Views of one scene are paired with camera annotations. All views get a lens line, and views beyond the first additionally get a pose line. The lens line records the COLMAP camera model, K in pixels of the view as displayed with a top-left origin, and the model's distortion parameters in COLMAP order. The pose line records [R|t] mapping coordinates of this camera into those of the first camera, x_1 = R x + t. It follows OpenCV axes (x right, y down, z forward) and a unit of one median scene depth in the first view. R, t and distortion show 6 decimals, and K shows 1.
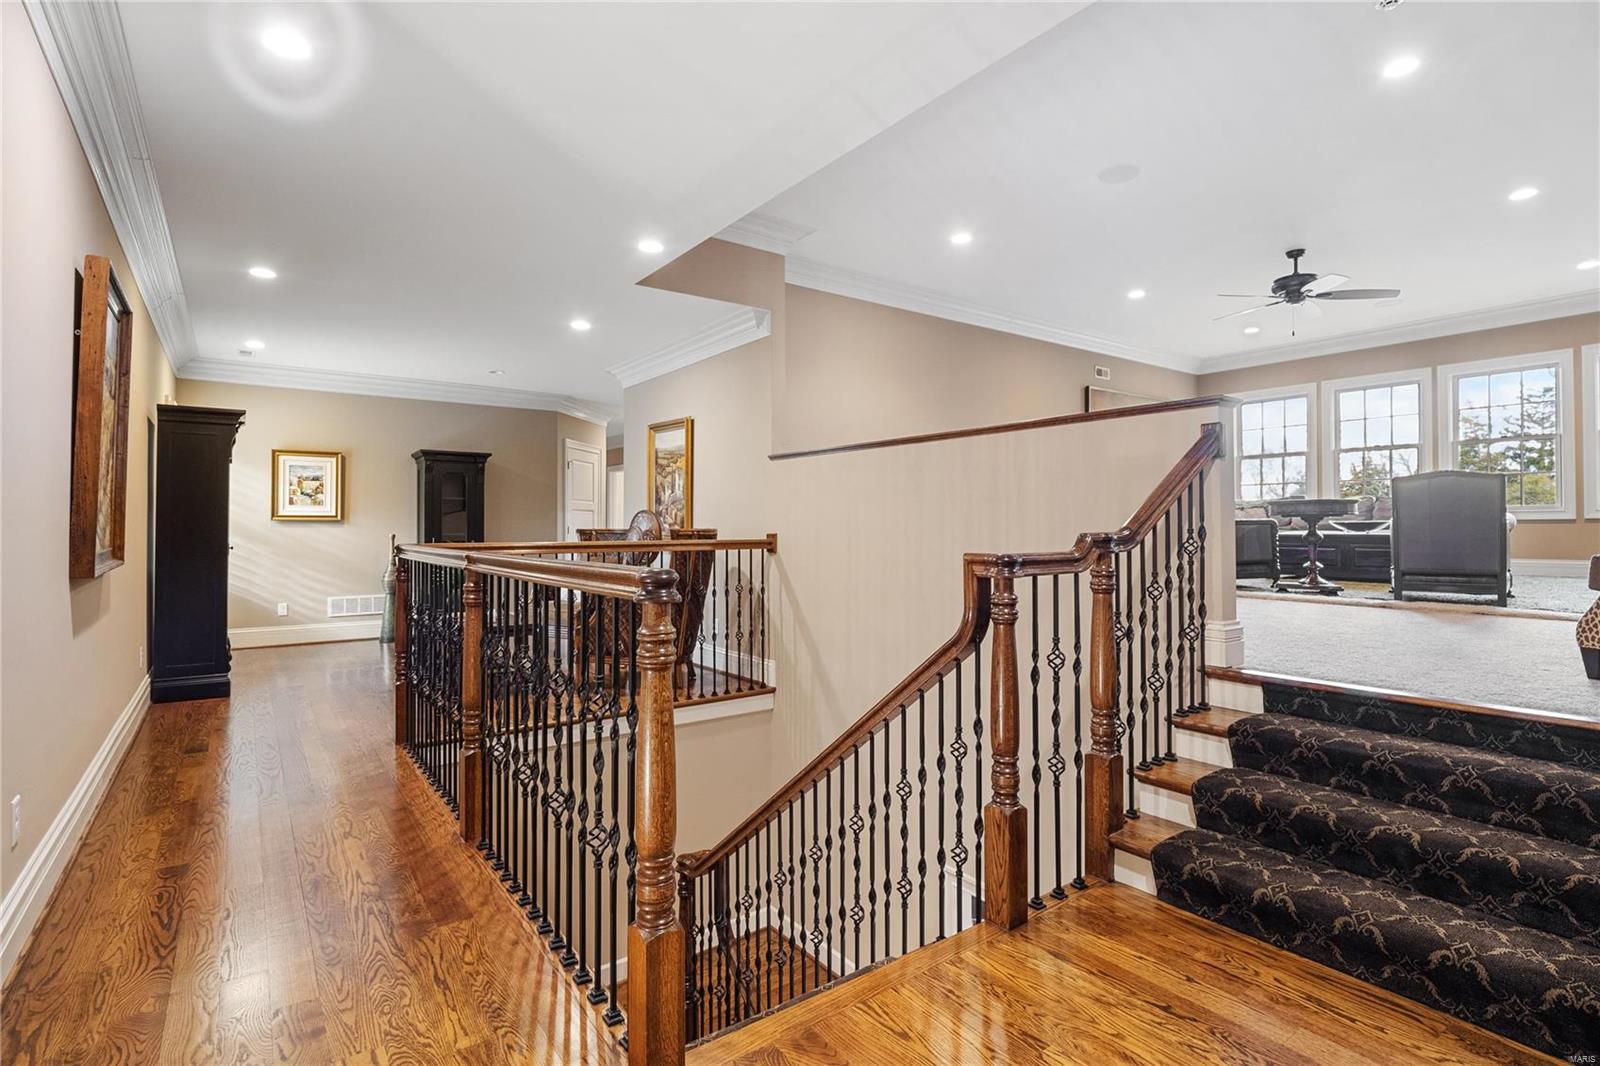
lens RADIAL K [[755.8, 0, 808.8], [0, 755.8, 519.5], [0, 0, 1]] dist [-0.016132, -0.000124]
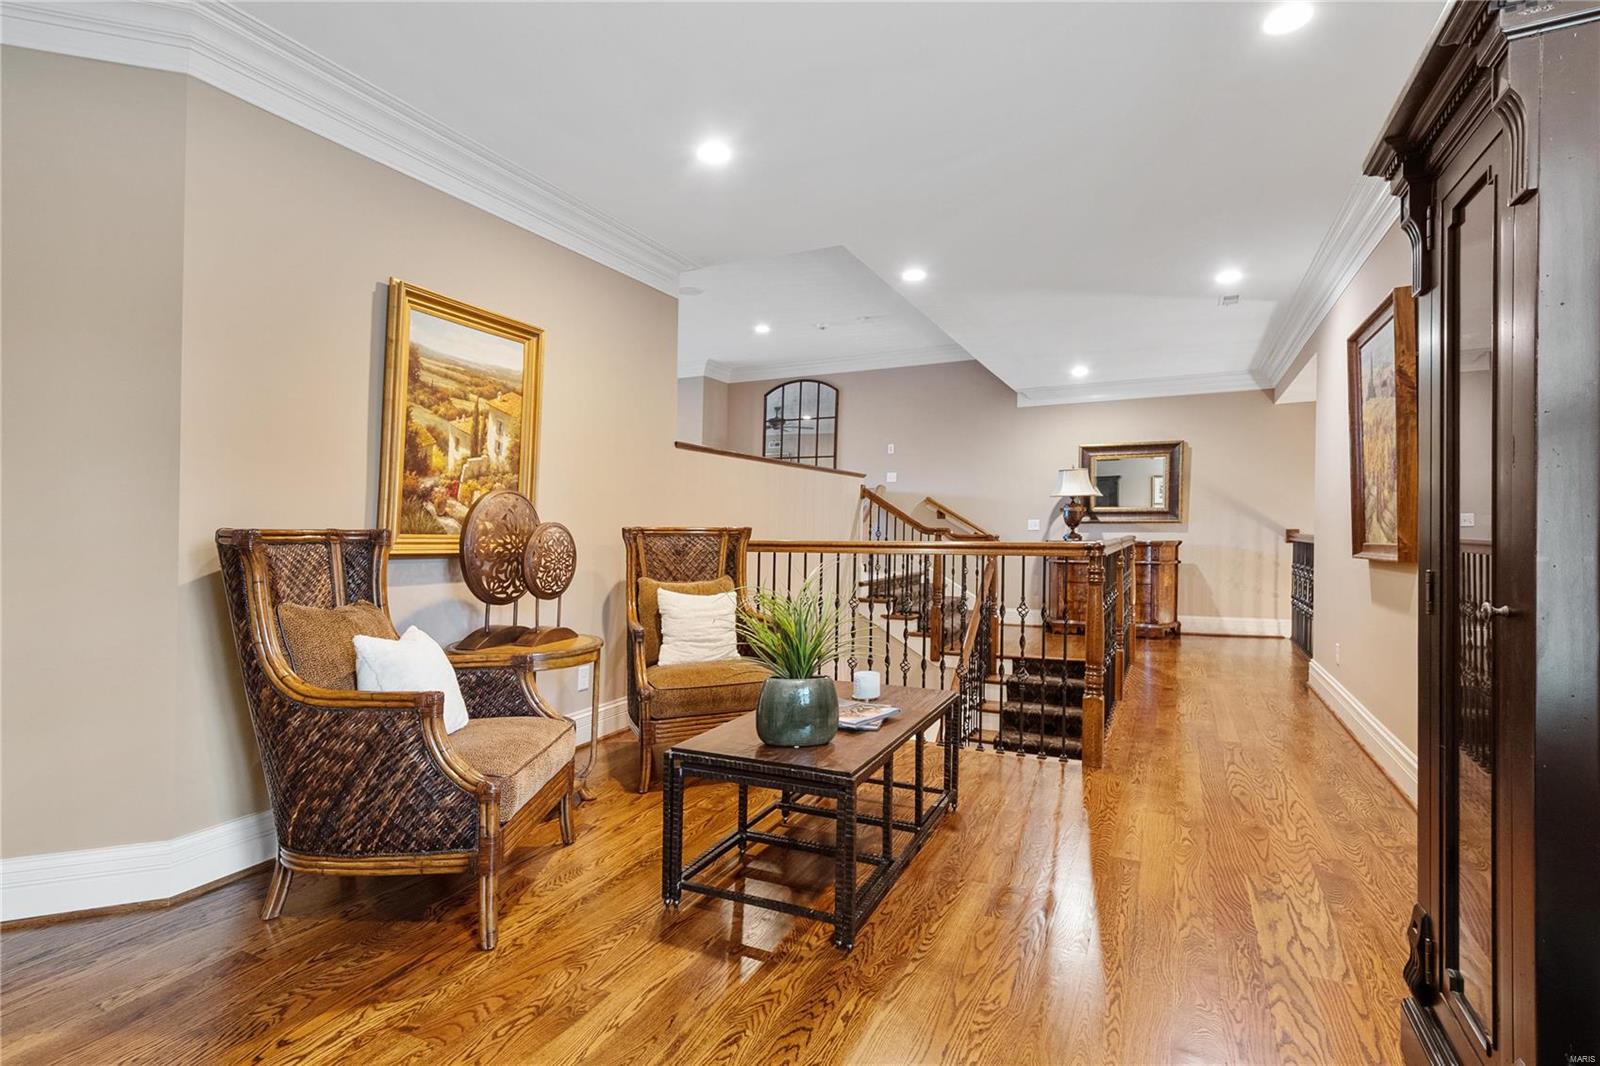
lens RADIAL K [[755.8, 0, 808.8], [0, 755.8, 519.5], [0, 0, 1]] dist [-0.016132, -0.000124]
pose [[-0.462977, 0.007081, 0.886342, -0.728640], [-0.010323, 0.999857, -0.013380, 0.010696], [-0.886310, -0.015344, -0.462838, 1.052631]]
